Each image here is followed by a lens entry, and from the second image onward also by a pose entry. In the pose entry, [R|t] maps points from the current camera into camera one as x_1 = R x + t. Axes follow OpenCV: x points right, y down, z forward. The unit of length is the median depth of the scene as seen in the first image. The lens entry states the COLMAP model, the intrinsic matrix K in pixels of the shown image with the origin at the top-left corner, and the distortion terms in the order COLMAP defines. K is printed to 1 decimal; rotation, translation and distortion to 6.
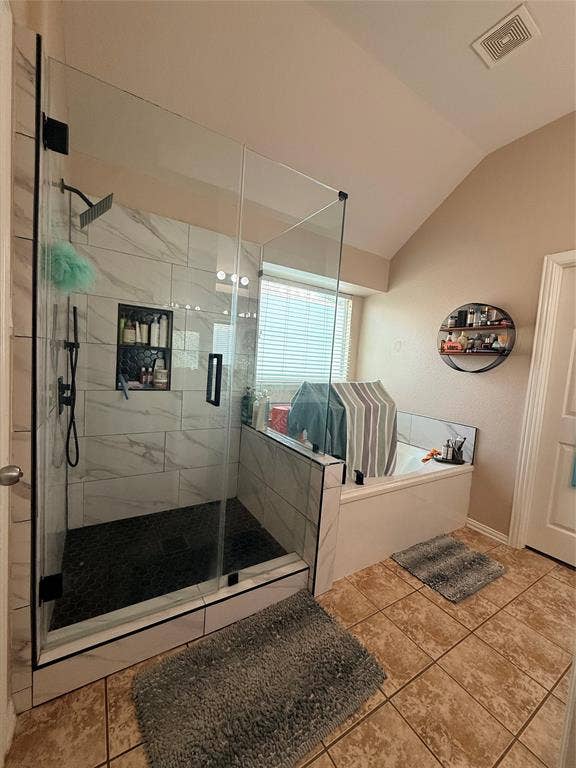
lens RADIAL K [[304.4, 0, 287.4], [0, 304.4, 381.7], [0, 0, 1]] dist [-0.000768, -0.000204]
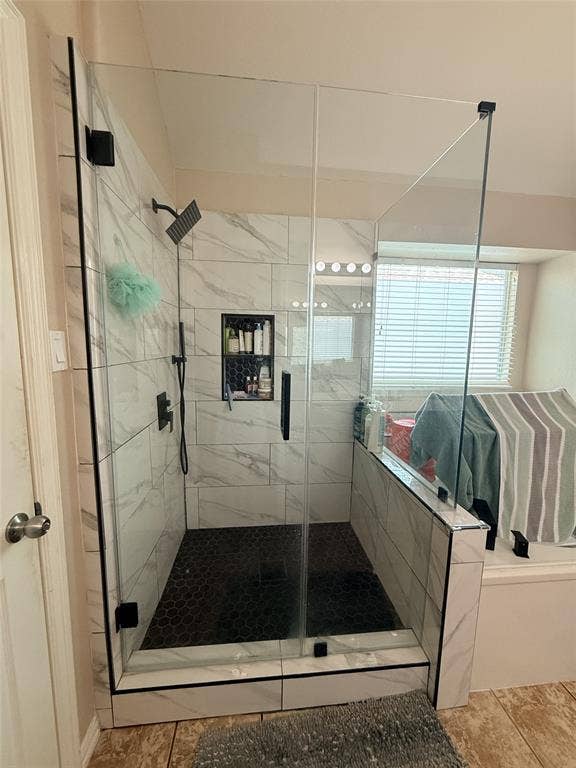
lens RADIAL K [[304.4, 0, 287.4], [0, 304.4, 381.7], [0, 0, 1]] dist [-0.000768, -0.000204]
pose [[0.897327, -0.001834, -0.441362, 0.072229], [0.014500, 0.999574, 0.025327, -0.056386], [0.441127, -0.029127, 0.896972, 0.194286]]
